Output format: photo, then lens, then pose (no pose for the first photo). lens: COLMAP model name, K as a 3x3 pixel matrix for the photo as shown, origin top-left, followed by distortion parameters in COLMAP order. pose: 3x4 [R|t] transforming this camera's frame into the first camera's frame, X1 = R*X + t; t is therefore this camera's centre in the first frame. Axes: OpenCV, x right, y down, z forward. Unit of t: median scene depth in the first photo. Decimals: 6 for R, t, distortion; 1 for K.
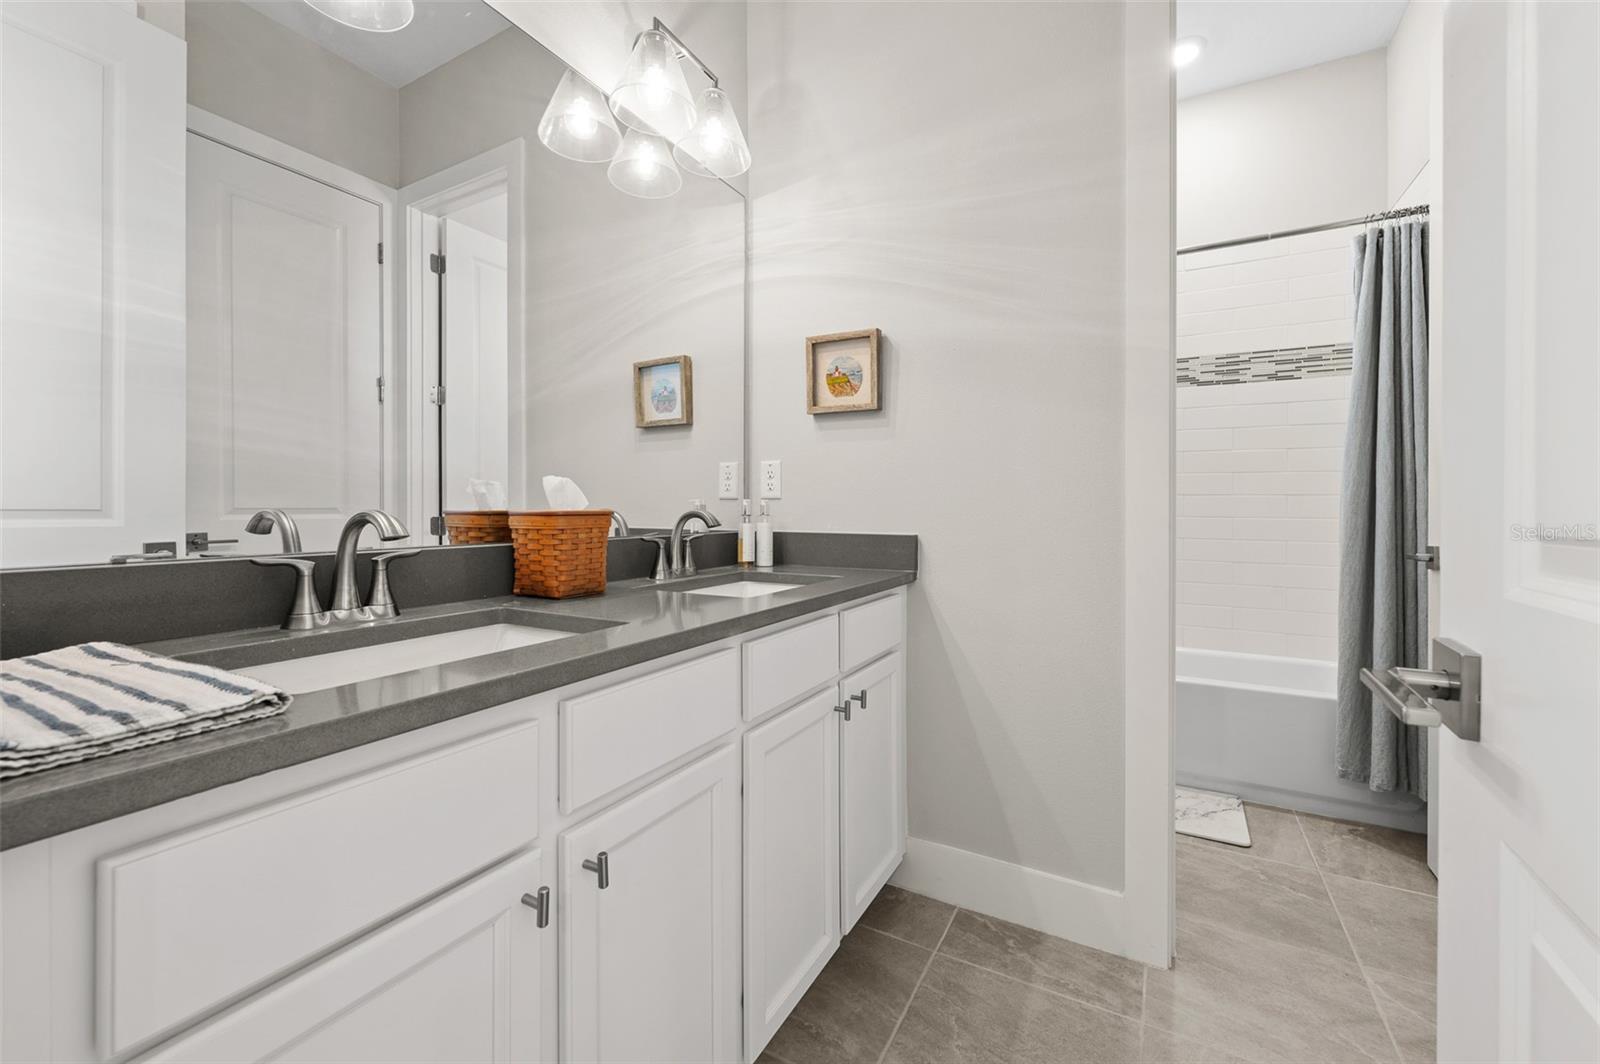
lens RADIAL K [[641.9, 0, 807.7], [0, 641.9, 516.5], [0, 0, 1]] dist [0.000081, 0.000093]
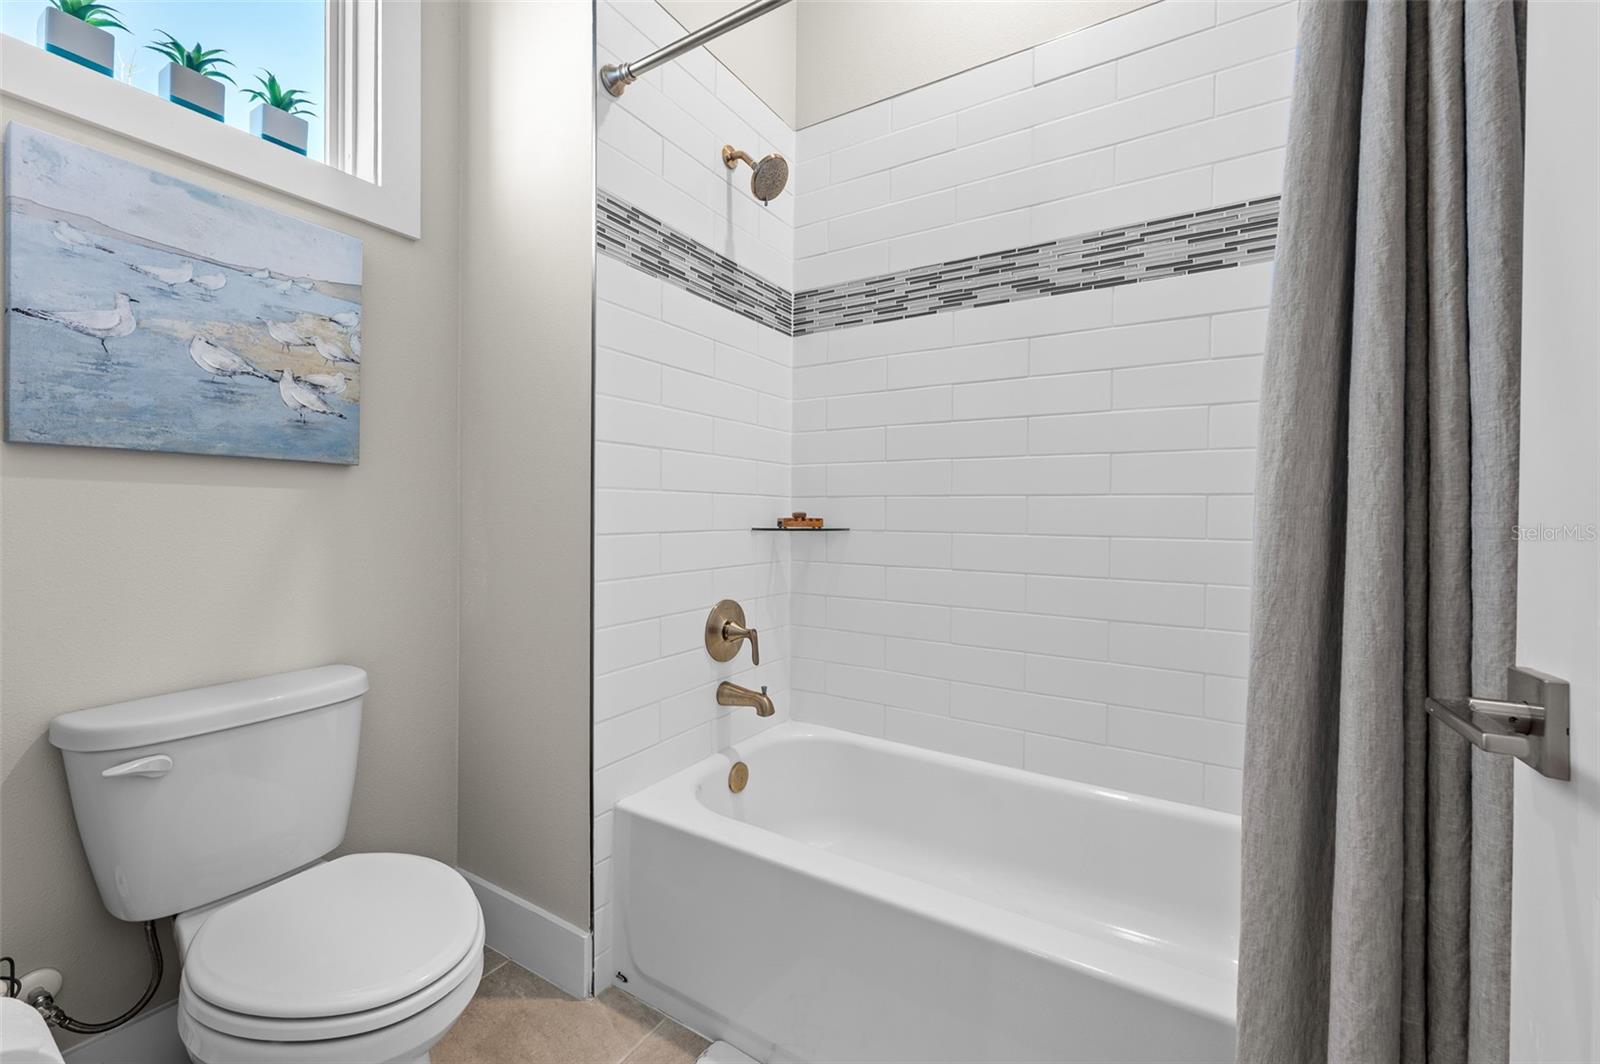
lens RADIAL K [[637.8, 0, 805.2], [0, 637.8, 528.8], [0, 0, 1]] dist [0.000805, 0.000291]
pose [[0.998966, 0.007163, -0.044886, 0.599597], [-0.006865, 0.999954, 0.006772, -0.009638], [0.044933, -0.006457, 0.998969, 0.634236]]
